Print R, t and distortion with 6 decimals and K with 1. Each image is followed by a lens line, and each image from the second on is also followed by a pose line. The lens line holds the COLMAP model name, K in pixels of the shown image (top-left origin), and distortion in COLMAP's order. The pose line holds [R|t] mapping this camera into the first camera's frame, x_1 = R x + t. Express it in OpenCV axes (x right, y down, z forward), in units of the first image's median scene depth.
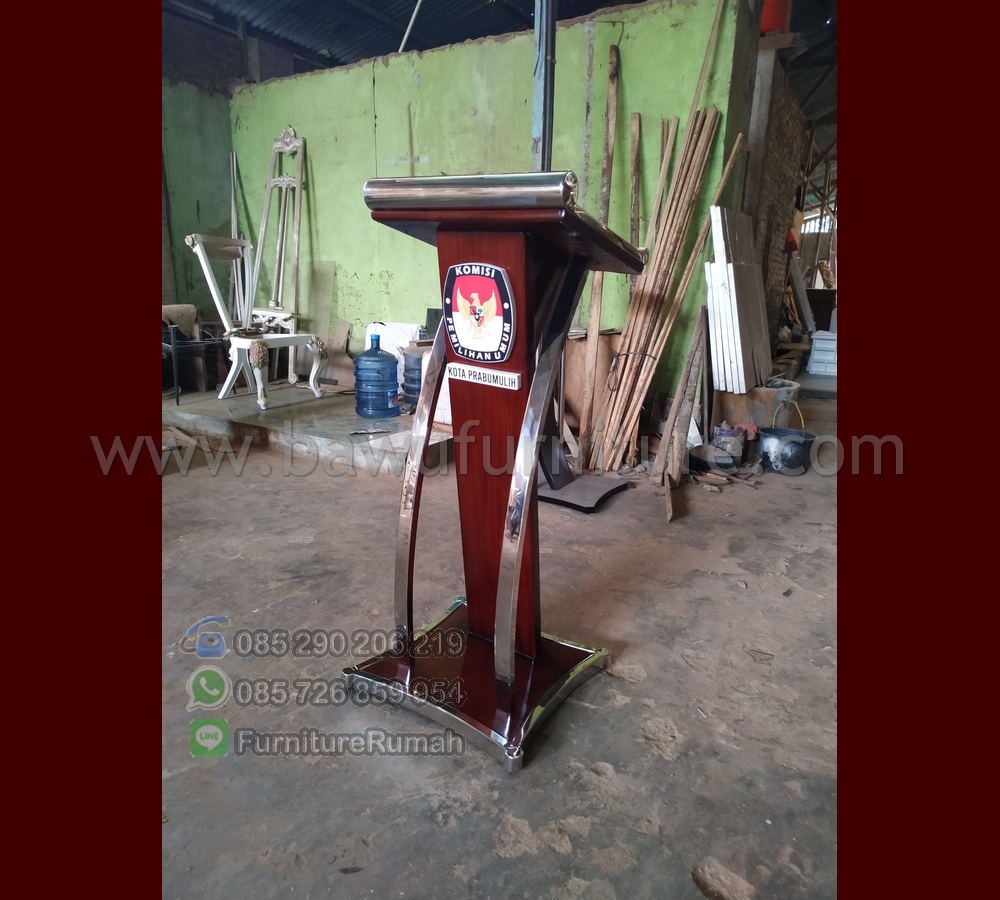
lens RADIAL K [[646.8, 0, 505.4], [0, 646.8, 451.6], [0, 0, 1]] dist [0.008621, -0.010891]
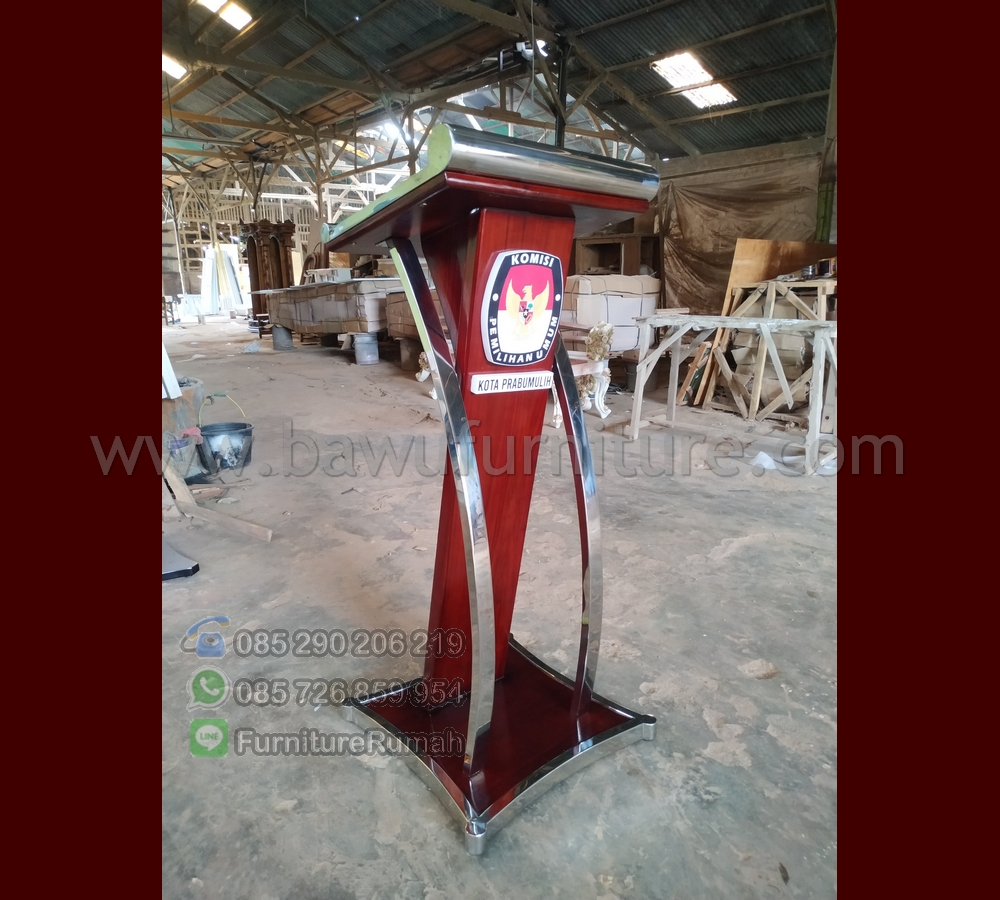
lens RADIAL K [[646.8, 0, 493.3], [0, 646.8, 452.2], [0, 0, 1]] dist [0.008621, -0.010891]
pose [[0.319108, -0.273265, 0.907467, -0.876010], [0.258478, 0.946322, 0.194073, -0.208929], [-0.911789, 0.172630, 0.372612, 0.741119]]
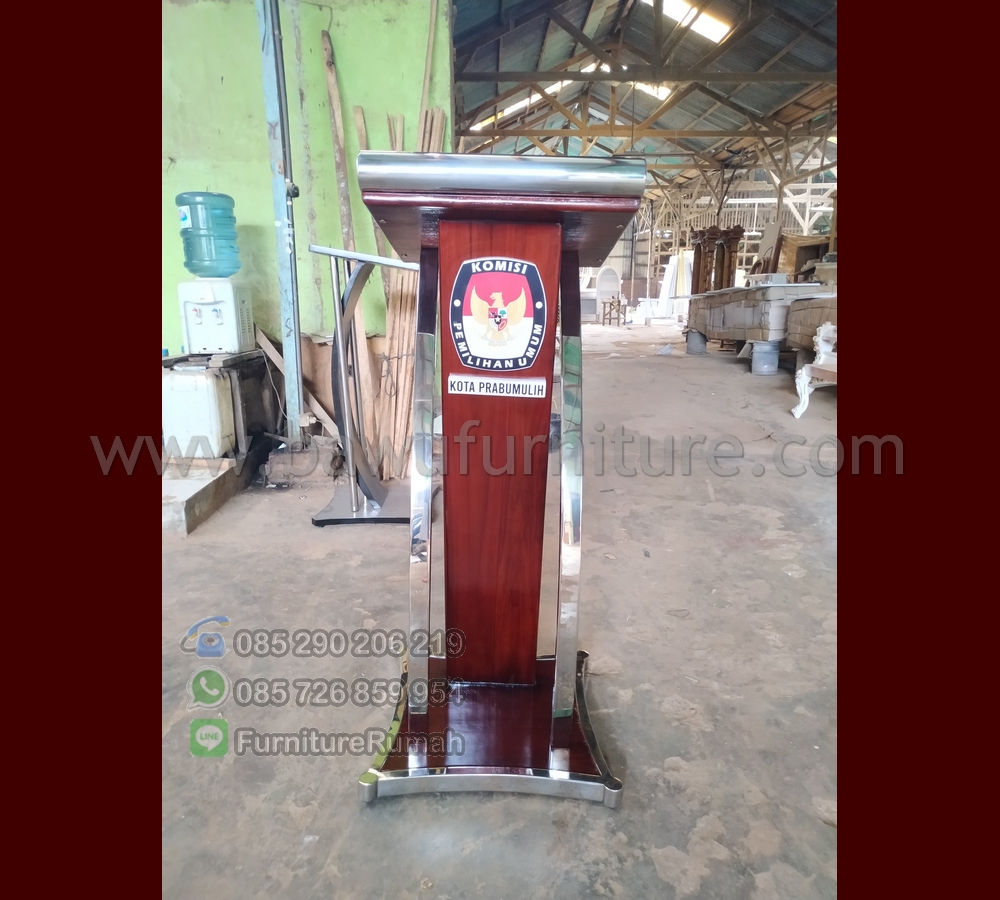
lens RADIAL K [[646.8, 0, 501.5], [0, 646.8, 450.1], [0, 0, 1]] dist [0.008621, -0.010891]
pose [[0.847909, -0.157605, 0.506172, -0.501361], [0.160096, 0.986334, 0.038927, -0.067321], [-0.505390, 0.048029, 0.861554, 0.252394]]
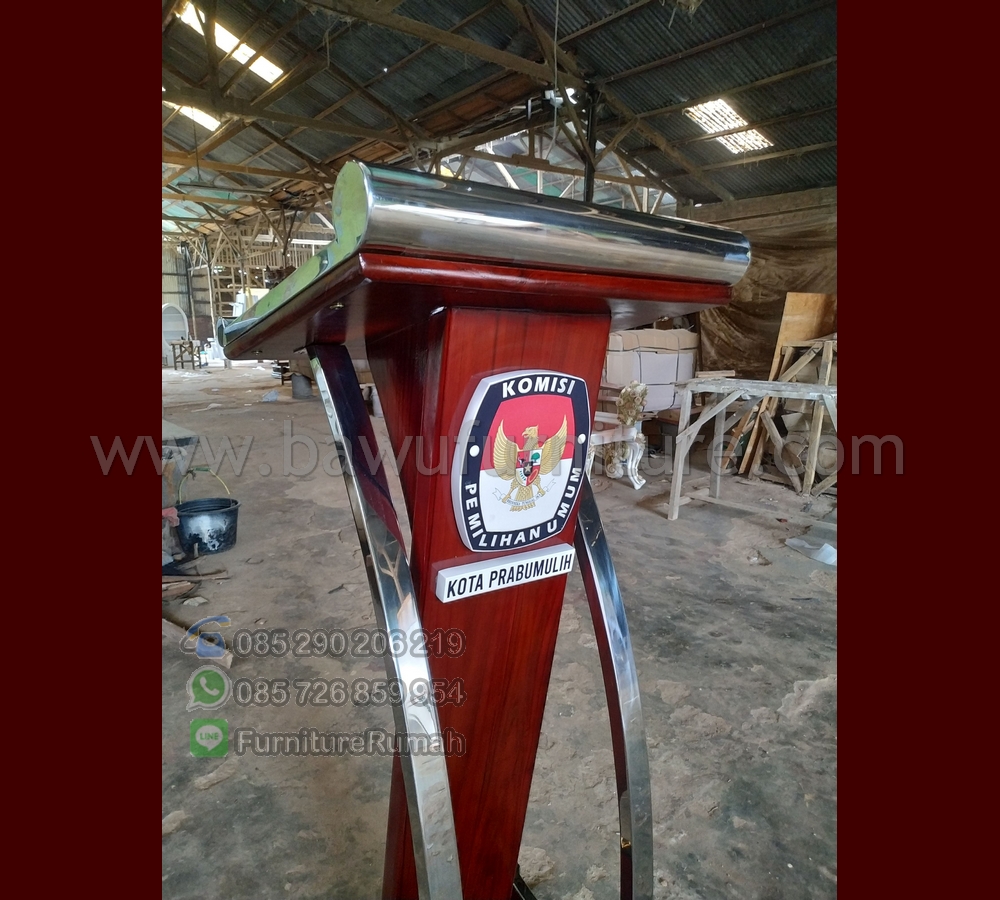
lens RADIAL K [[646.8, 0, 493.8], [0, 646.8, 448.9], [0, 0, 1]] dist [0.008621, -0.010891]
pose [[0.360498, -0.210712, 0.908648, -0.518262], [0.254250, 0.959461, 0.121624, -0.290500], [-0.897440, 0.187179, 0.399458, 0.802544]]
